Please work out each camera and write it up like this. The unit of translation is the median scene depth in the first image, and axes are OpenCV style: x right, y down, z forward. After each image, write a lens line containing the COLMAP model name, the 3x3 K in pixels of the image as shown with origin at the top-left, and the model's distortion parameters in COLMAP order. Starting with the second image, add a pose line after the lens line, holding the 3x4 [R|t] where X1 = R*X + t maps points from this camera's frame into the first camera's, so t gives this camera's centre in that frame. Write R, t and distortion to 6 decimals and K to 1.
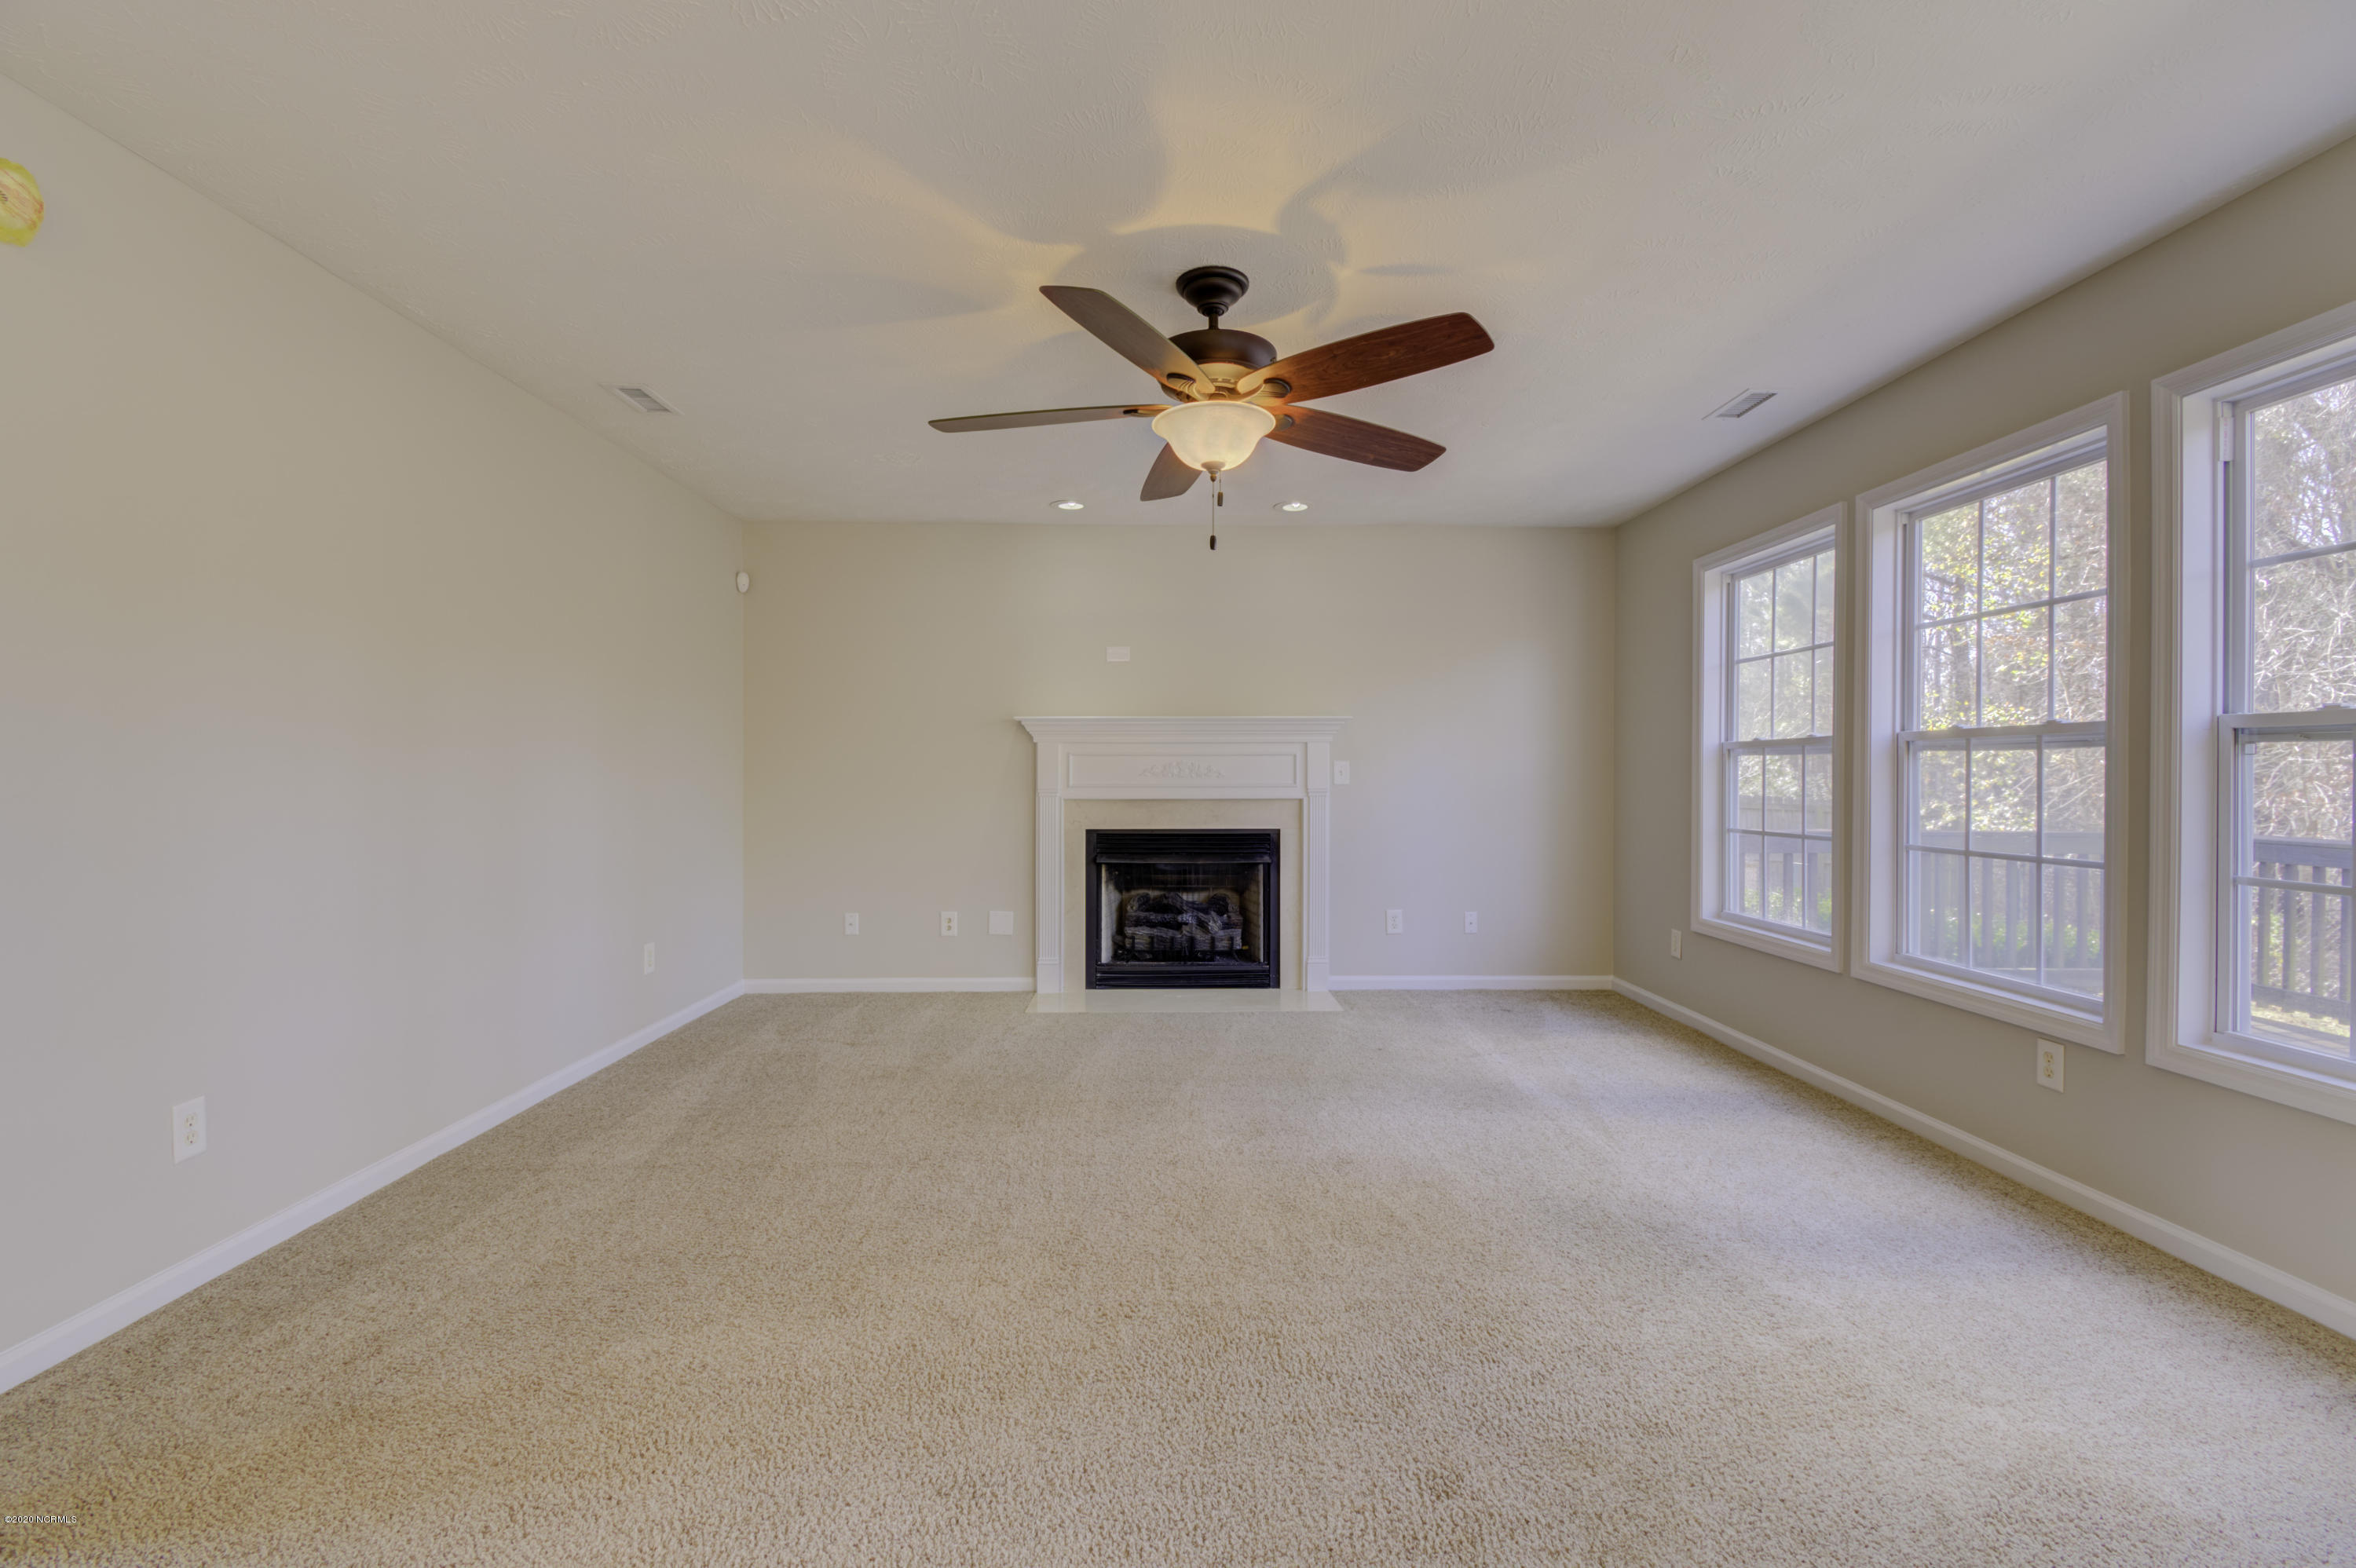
lens RADIAL K [[1033.8, 0, 1180.8], [0, 1033.8, 791.4], [0, 0, 1]] dist [0.025110, -0.023954]
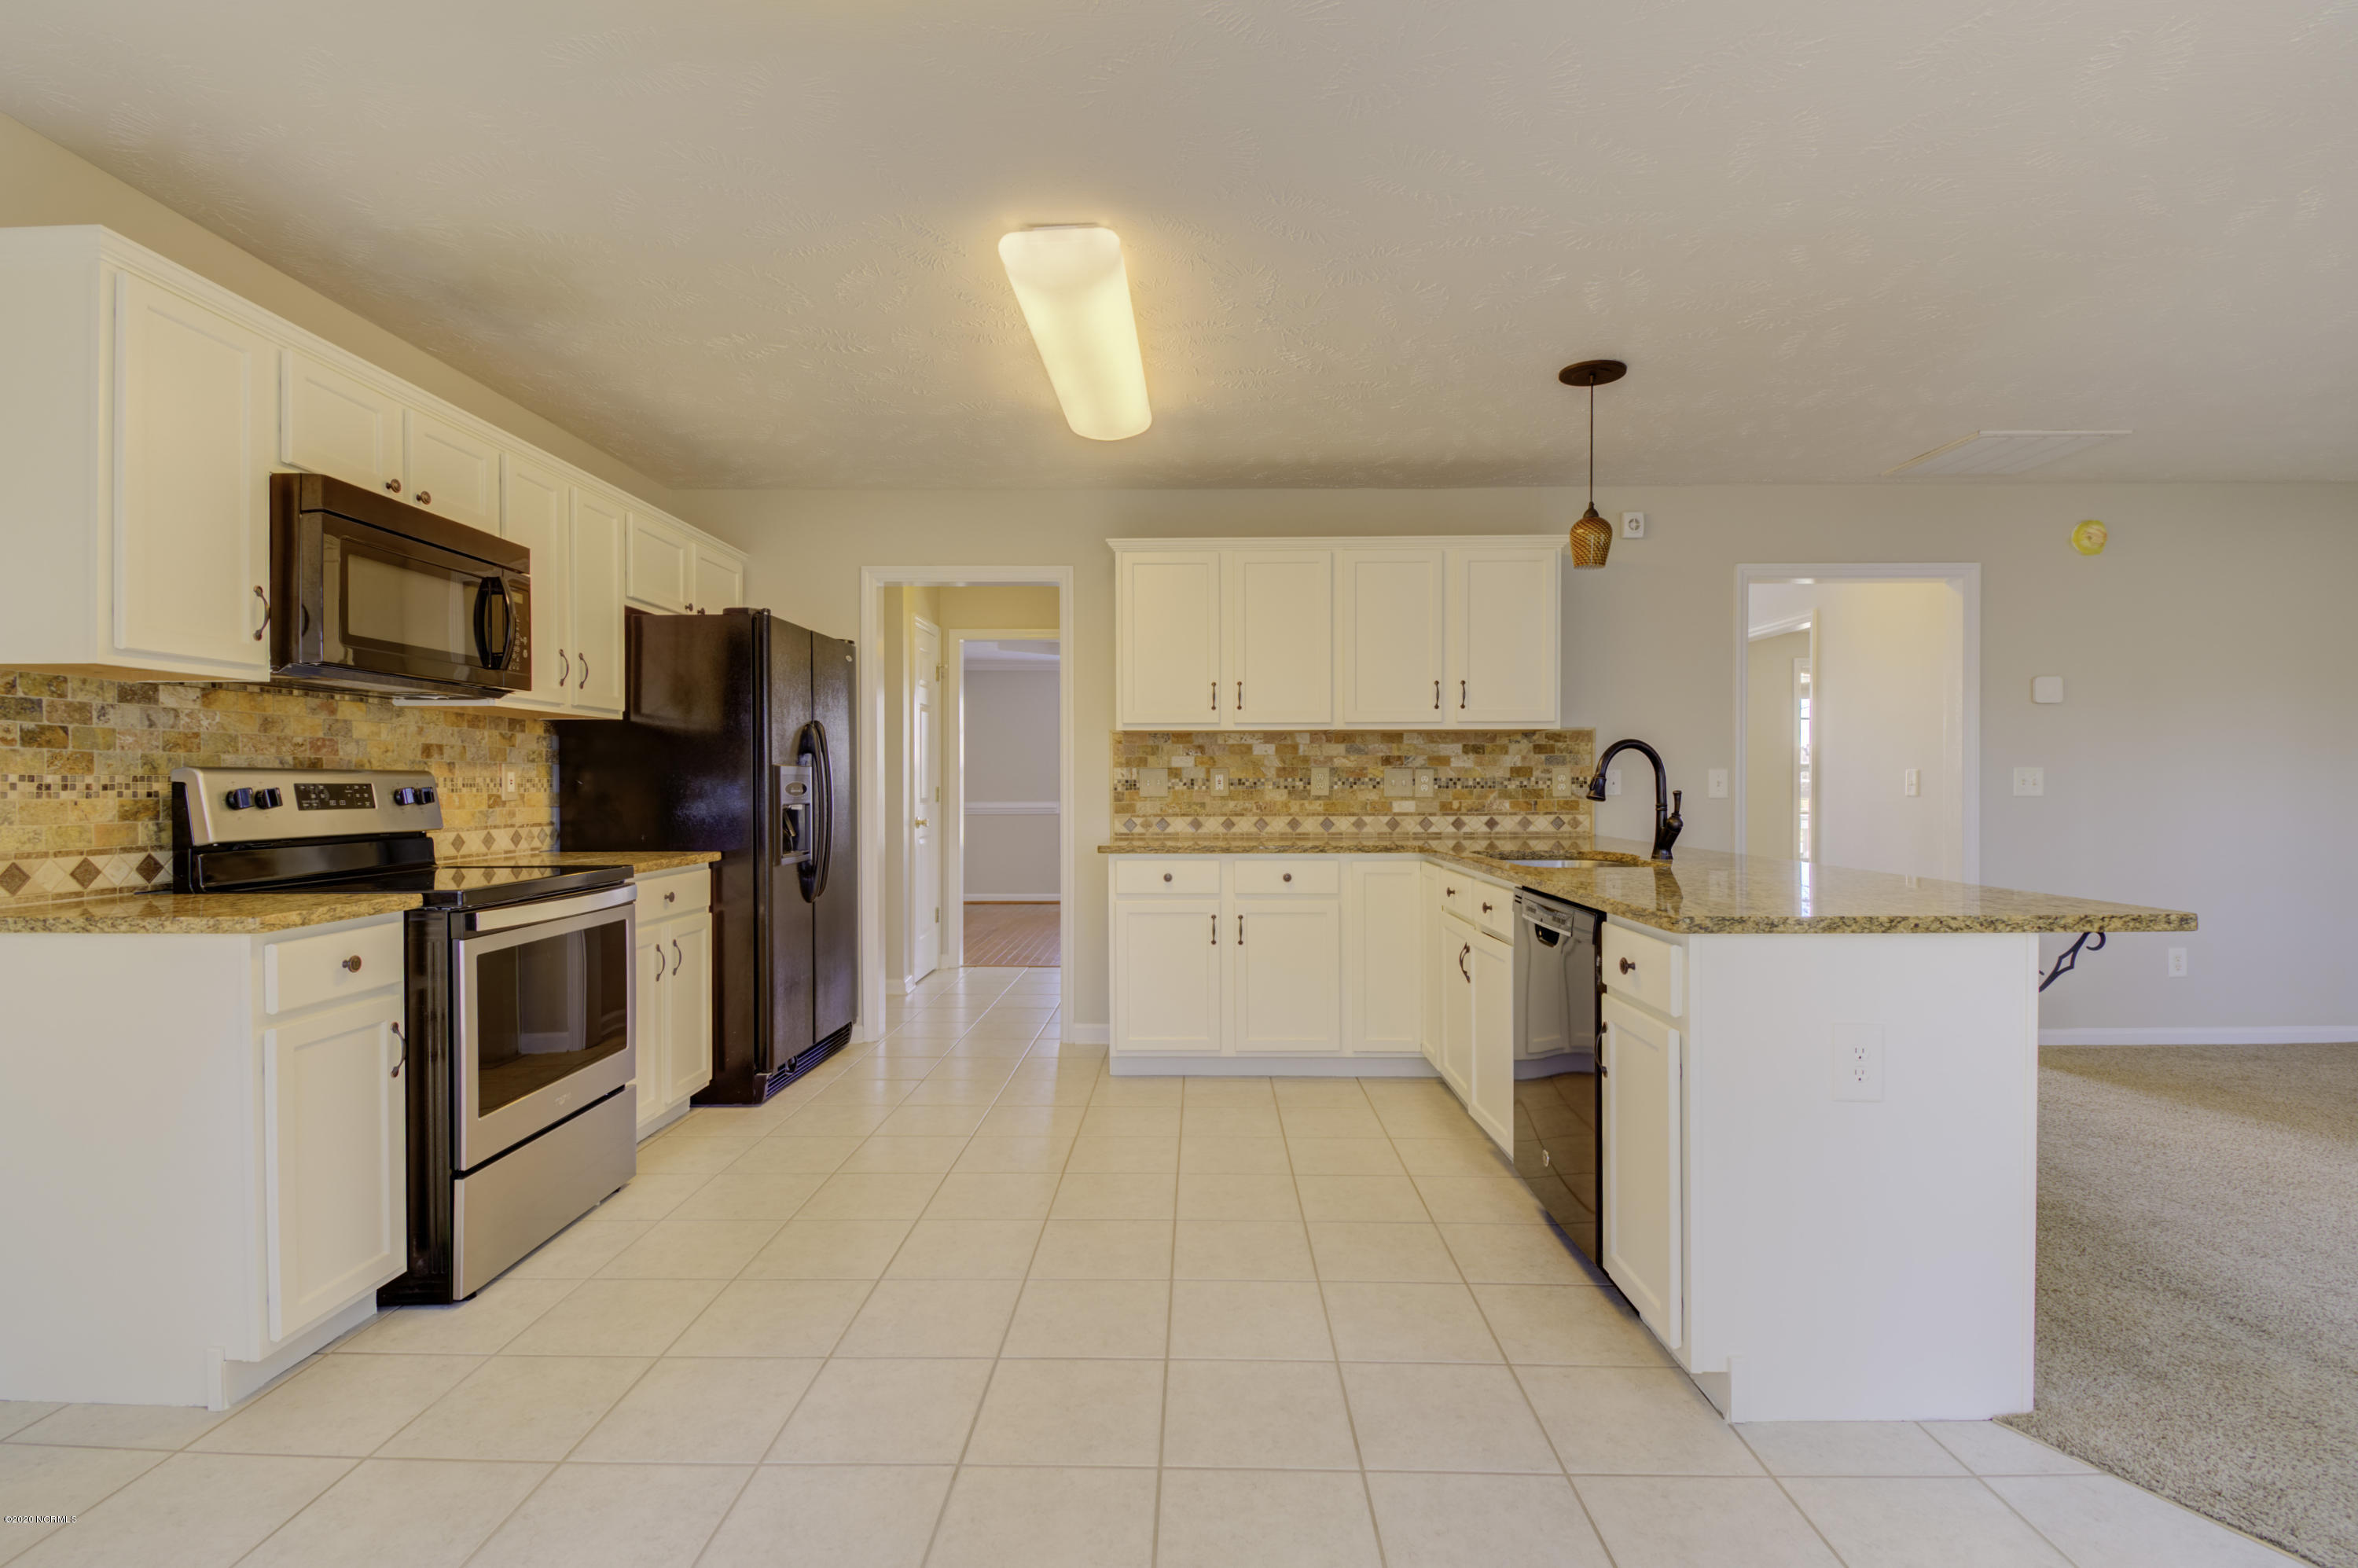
lens RADIAL K [[1072.5, 0, 1188.6], [0, 1072.5, 793.0], [0, 0, 1]] dist [0.026436, -0.025731]
pose [[-0.044569, 0.008201, -0.998973, 0.495731], [-0.016370, 0.999826, 0.008939, 0.007799], [0.998872, 0.016751, -0.044427, -0.336564]]
